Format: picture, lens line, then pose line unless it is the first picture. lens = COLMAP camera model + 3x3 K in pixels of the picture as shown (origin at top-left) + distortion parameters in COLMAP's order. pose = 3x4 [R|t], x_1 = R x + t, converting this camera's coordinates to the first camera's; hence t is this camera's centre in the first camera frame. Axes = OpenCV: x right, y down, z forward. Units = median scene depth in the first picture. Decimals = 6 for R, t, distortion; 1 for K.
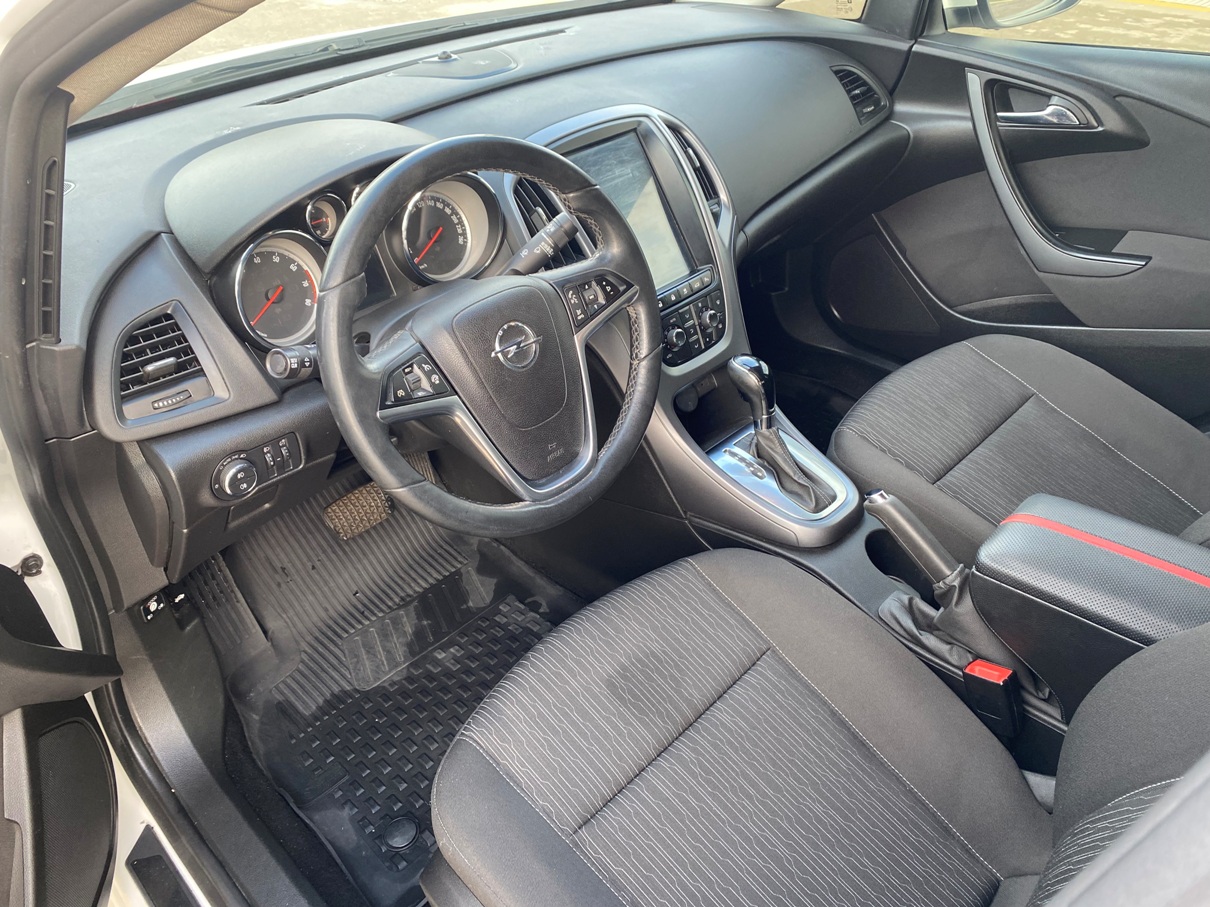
lens RADIAL K [[917.7, 0, 612.7], [0, 917.7, 449.0], [0, 0, 1]] dist [0.023787, -0.012829]
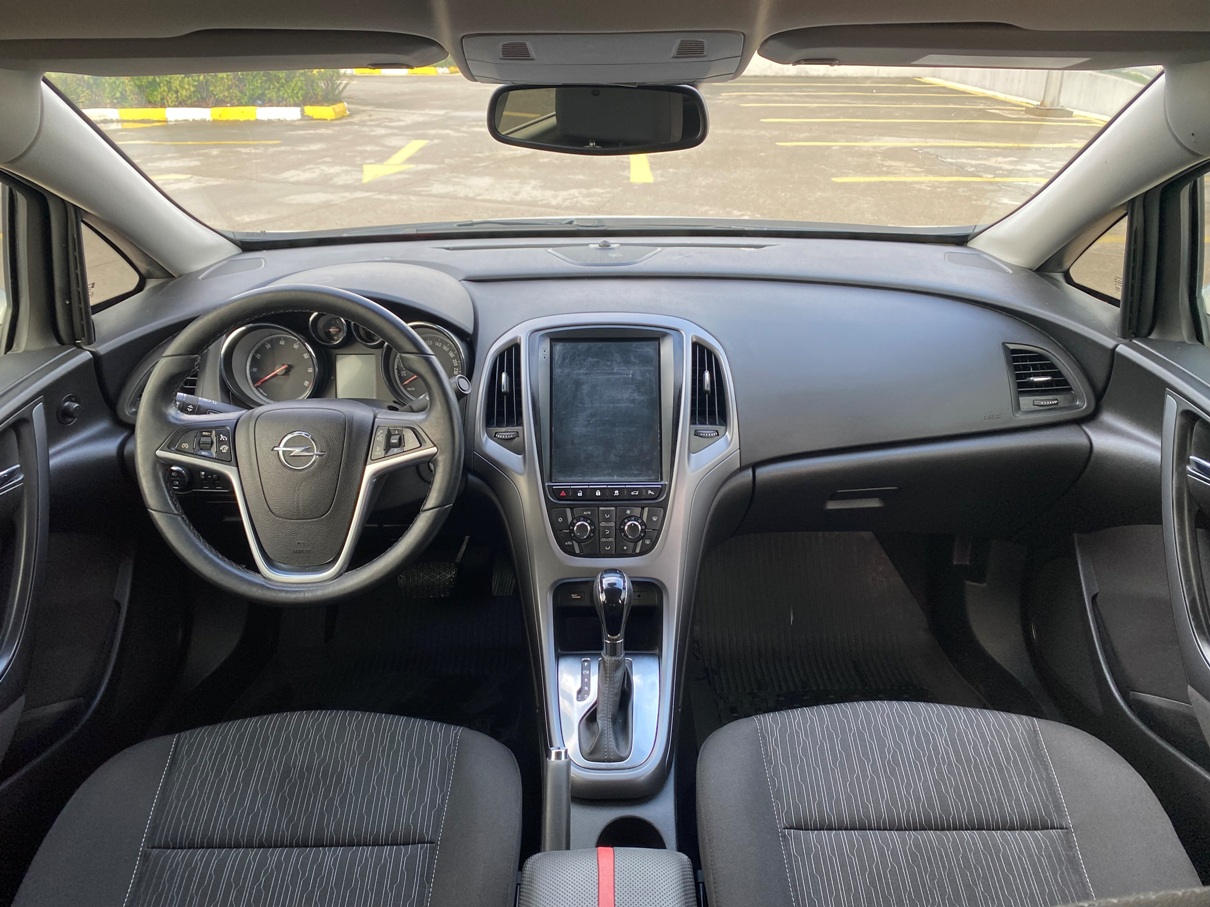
lens RADIAL K [[917.7, 0, 612.7], [0, 917.7, 449.0], [0, 0, 1]] dist [0.023787, -0.012829]
pose [[0.706590, 0.322746, -0.629735, 0.601140], [-0.428333, 0.903450, -0.017580, -0.170656], [0.563260, 0.282158, 0.776611, 0.177812]]
